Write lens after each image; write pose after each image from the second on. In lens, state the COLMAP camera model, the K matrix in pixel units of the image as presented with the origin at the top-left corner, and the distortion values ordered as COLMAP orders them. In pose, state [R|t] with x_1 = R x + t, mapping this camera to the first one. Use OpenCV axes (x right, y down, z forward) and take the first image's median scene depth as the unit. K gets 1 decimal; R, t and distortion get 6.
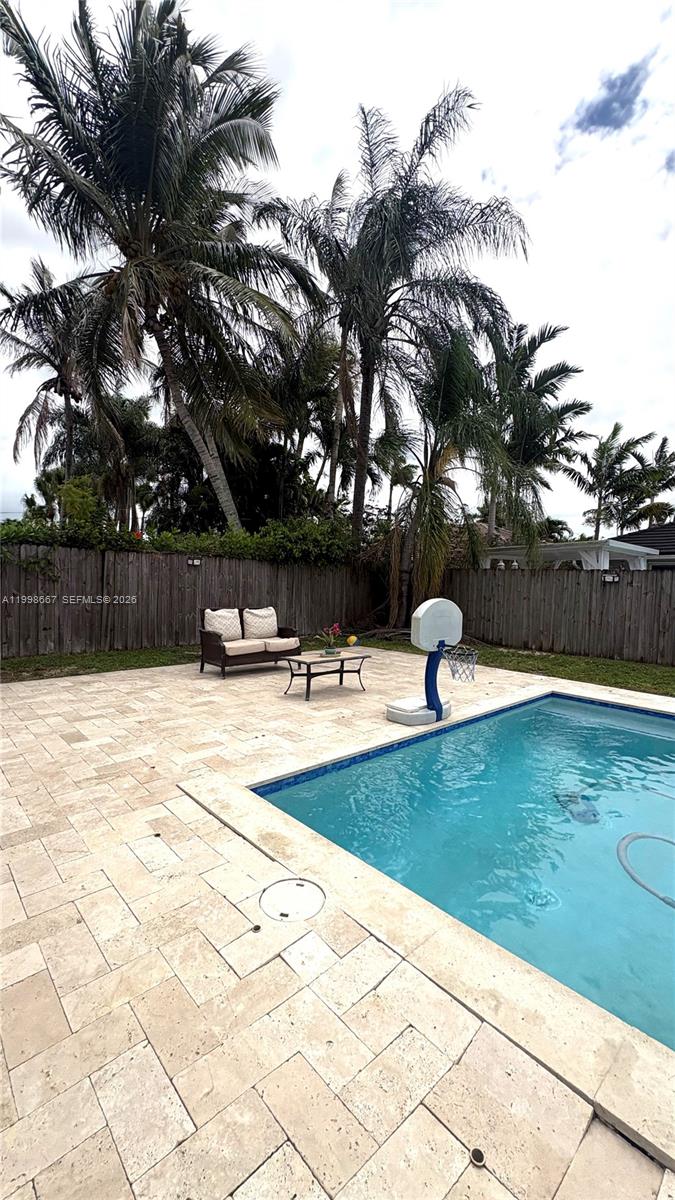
lens RADIAL K [[477.9, 0, 337.9], [0, 477.9, 601.0], [0, 0, 1]] dist [0.000673, -0.000014]
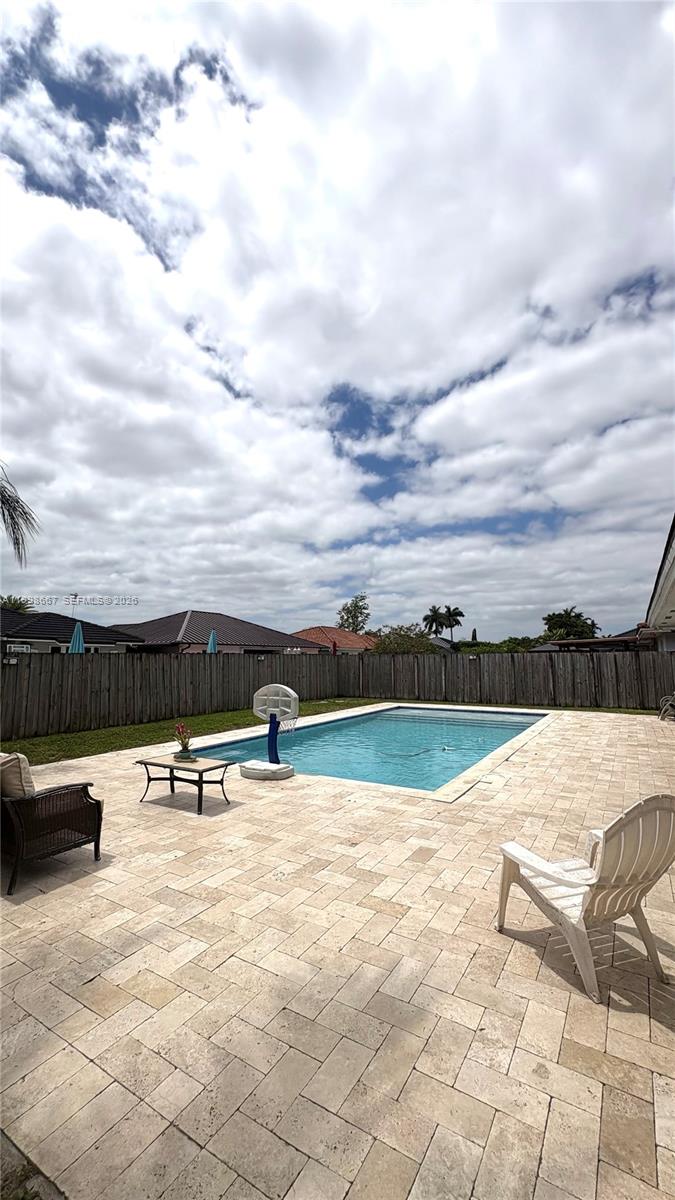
lens RADIAL K [[477.9, 0, 327.7], [0, 477.9, 569.0], [0, 0, 1]] dist [0.000673, -0.000014]
pose [[-0.261285, 0.157047, 0.952400, -0.455088], [0.029783, 0.987518, -0.154667, -0.043100], [-0.964802, -0.012047, -0.262701, 0.434305]]
